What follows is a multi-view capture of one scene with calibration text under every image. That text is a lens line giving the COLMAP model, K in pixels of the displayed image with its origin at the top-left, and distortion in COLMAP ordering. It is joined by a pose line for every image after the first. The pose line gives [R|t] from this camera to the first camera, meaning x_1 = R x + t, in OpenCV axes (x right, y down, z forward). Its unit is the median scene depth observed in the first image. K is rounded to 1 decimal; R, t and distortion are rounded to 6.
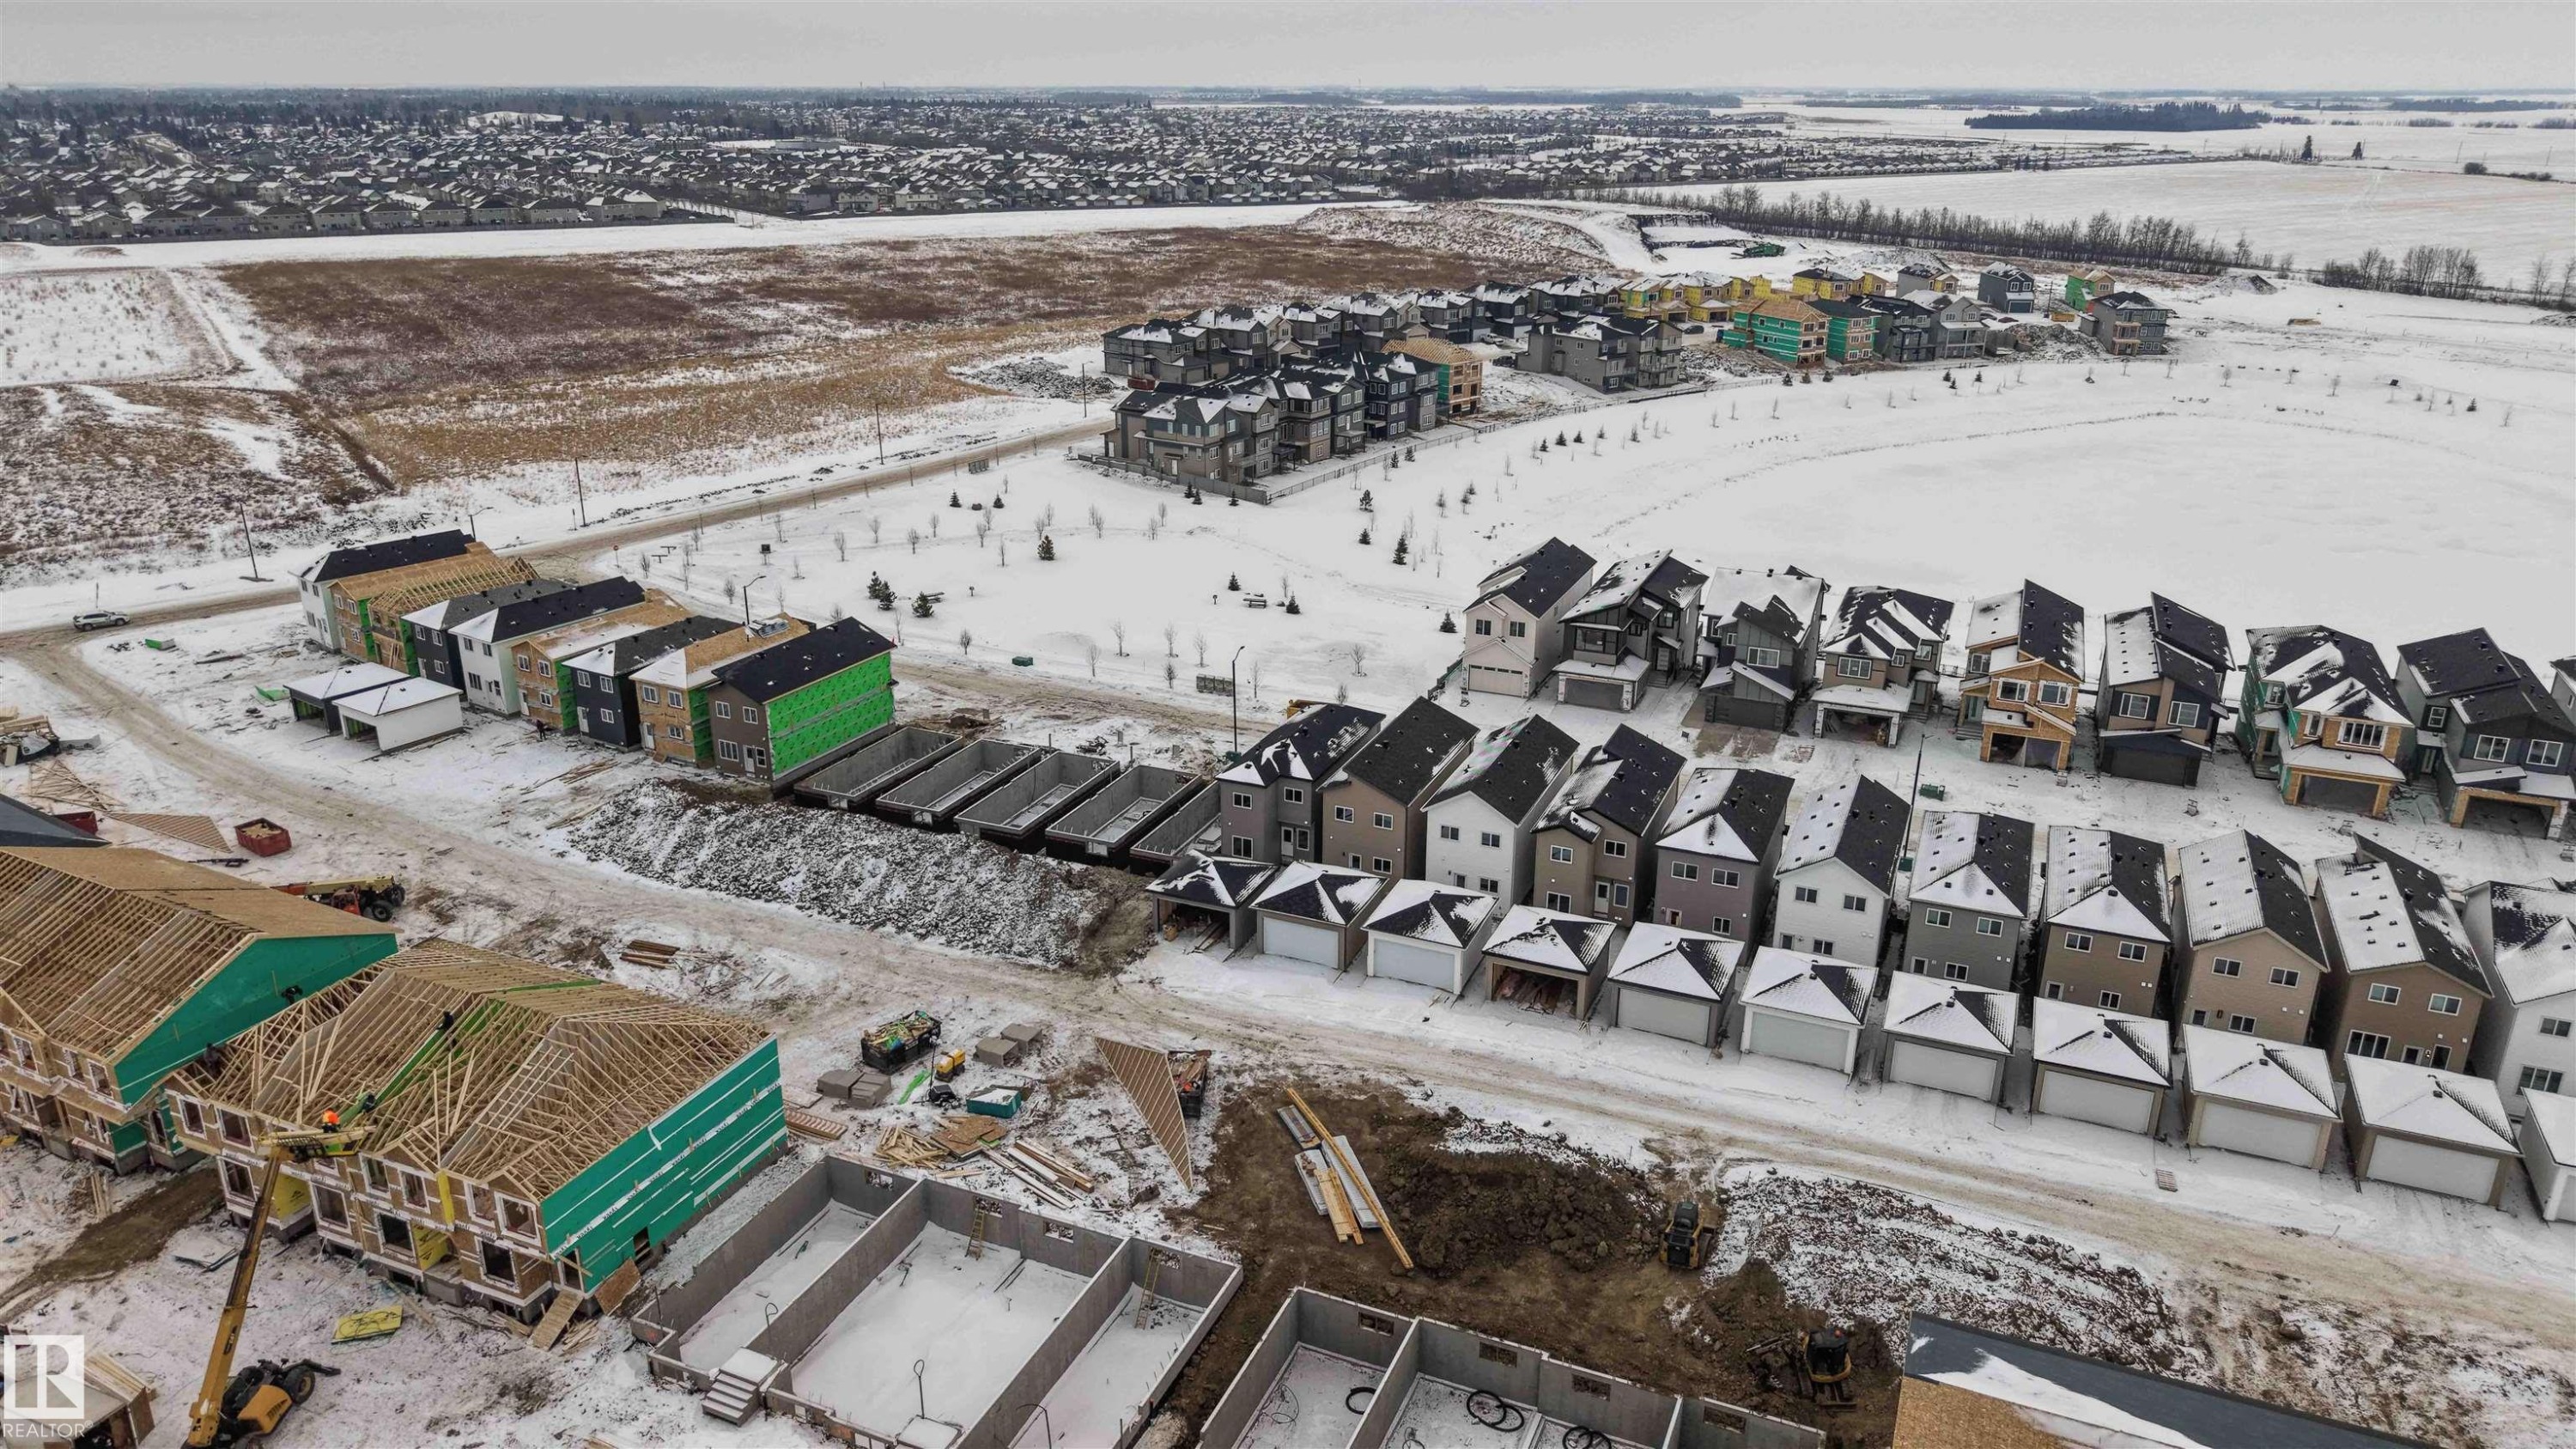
lens RADIAL K [[1718.1, 0, 1273.7], [0, 1718.1, 703.1], [0, 0, 1]] dist [0.016040, -0.018399]
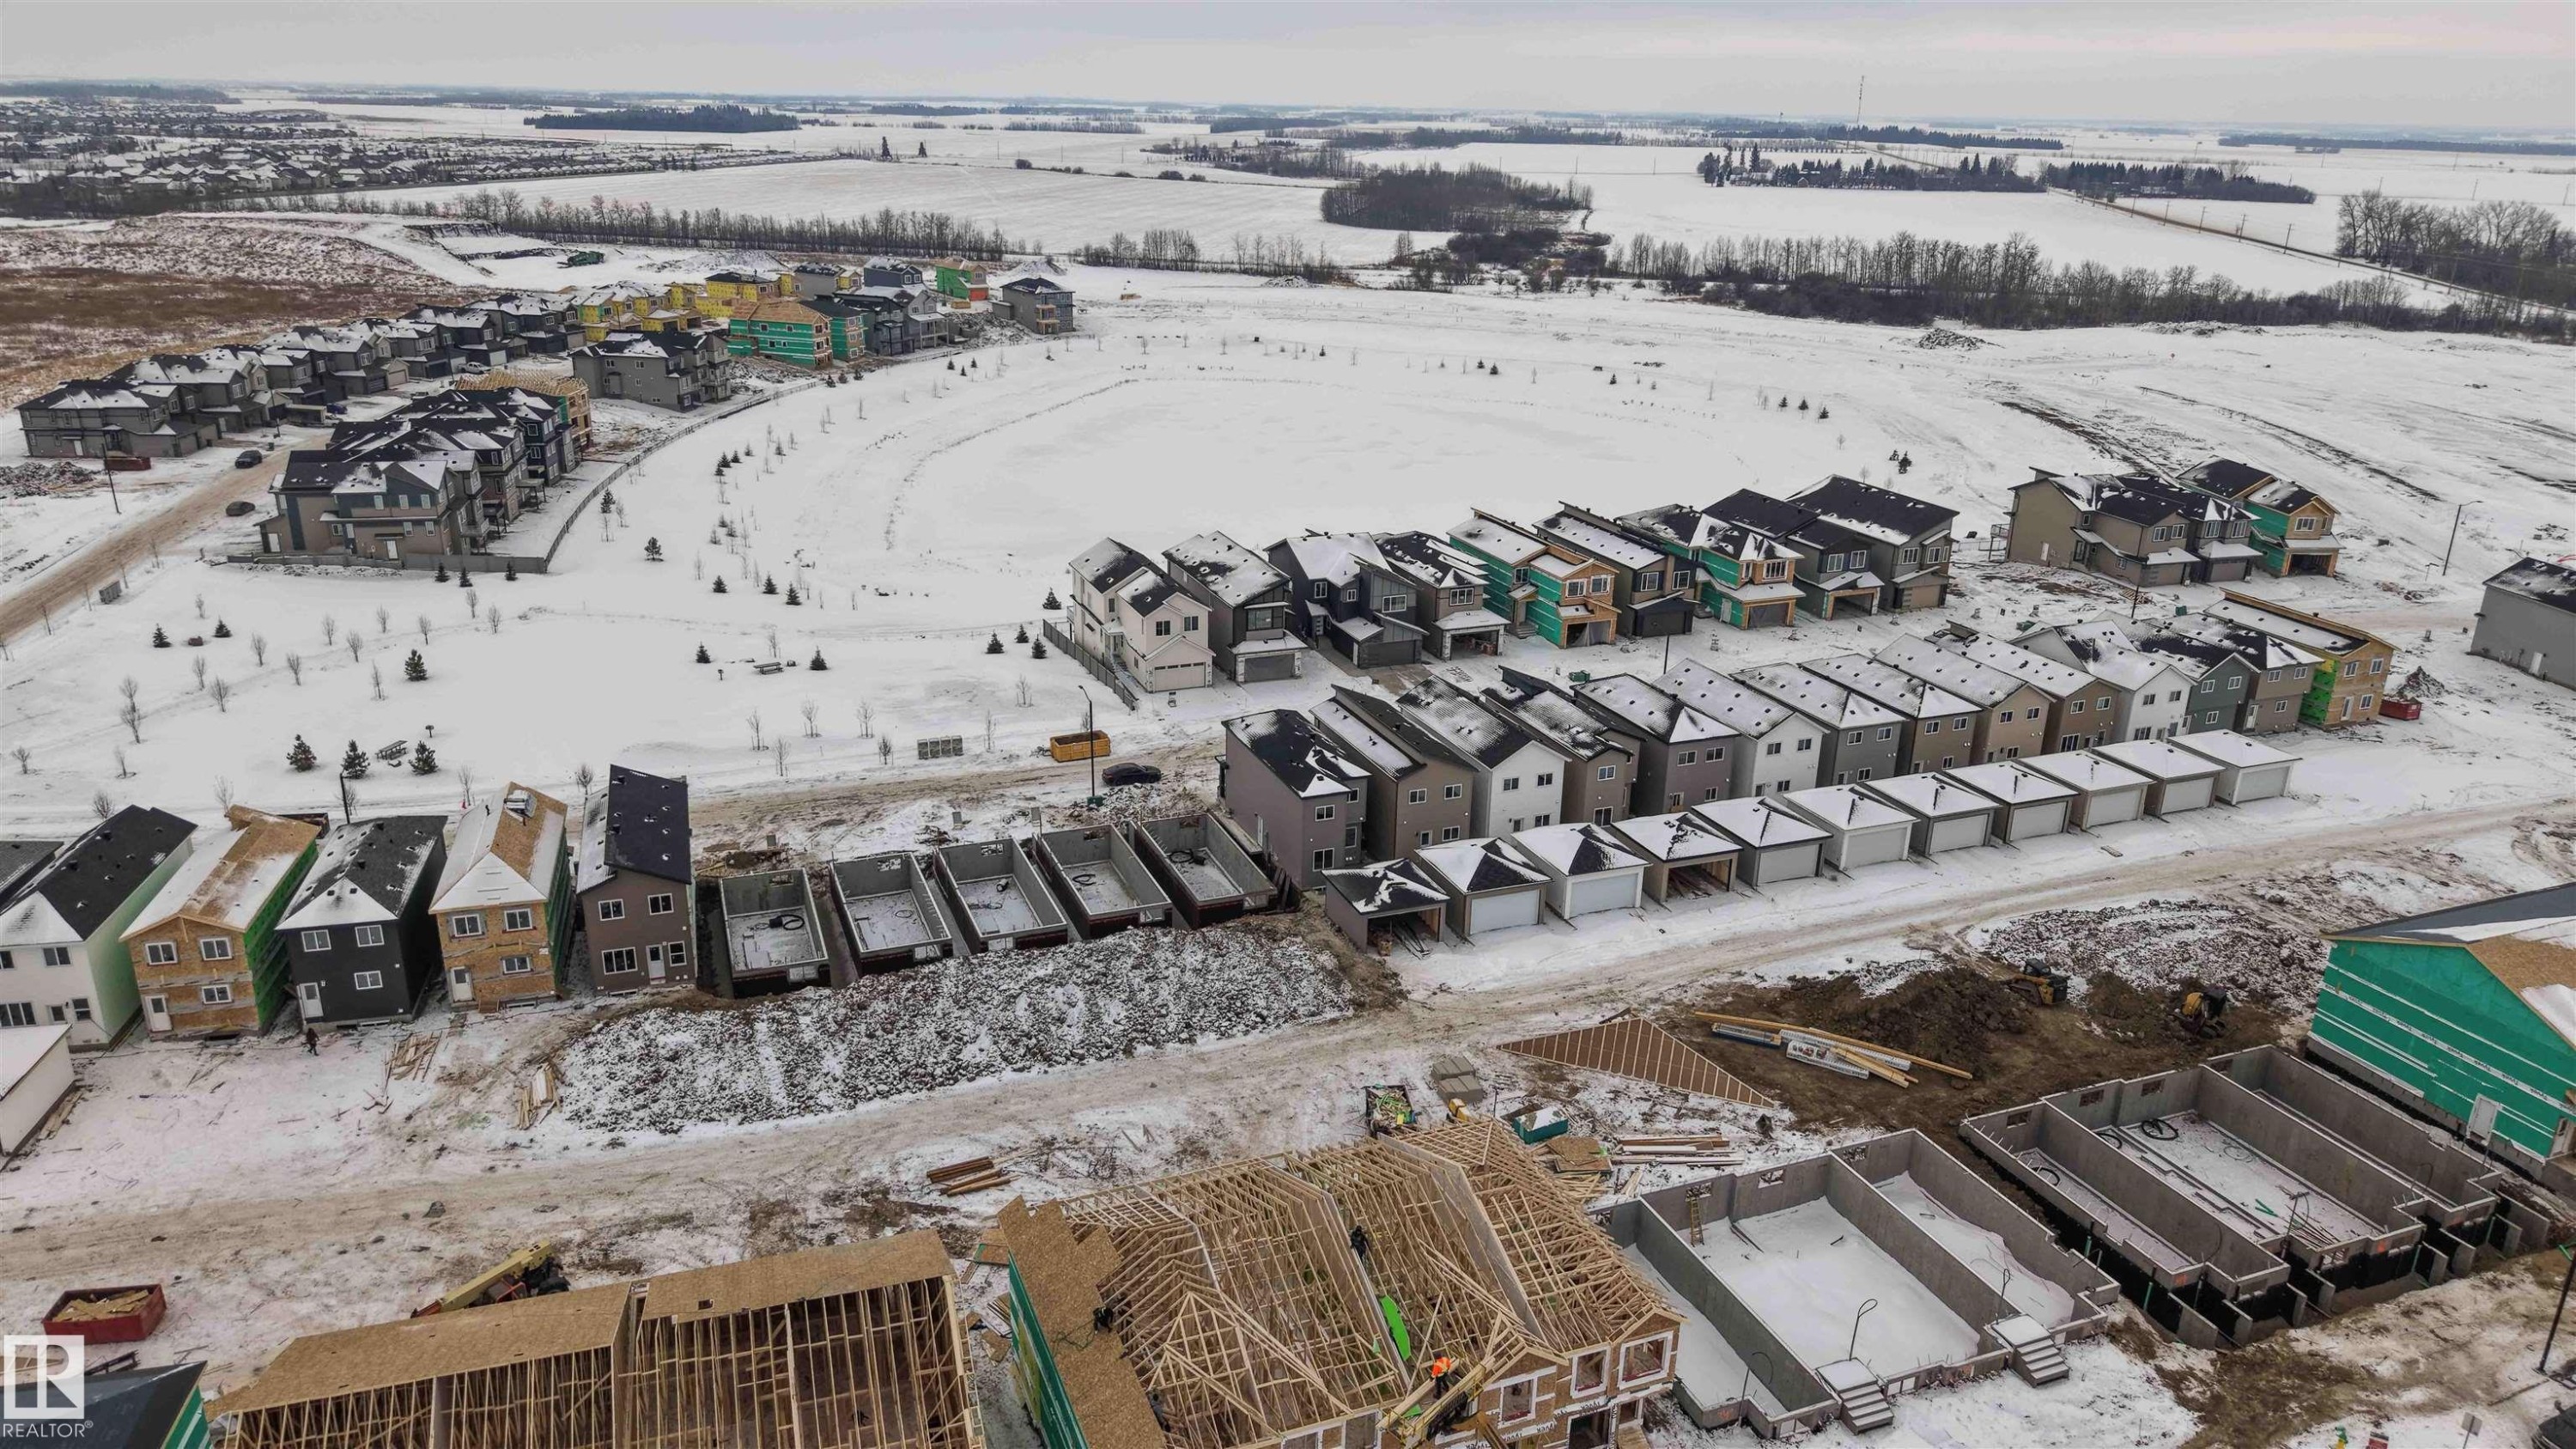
lens RADIAL K [[1718.1, 0, 1275.9], [0, 1718.1, 702.5], [0, 0, 1]] dist [0.016040, -0.018399]
pose [[0.706067, -0.220676, 0.672884, -0.529699], [0.220677, 0.971456, 0.087035, -0.075280], [-0.672883, 0.087037, 0.734611, 0.209683]]
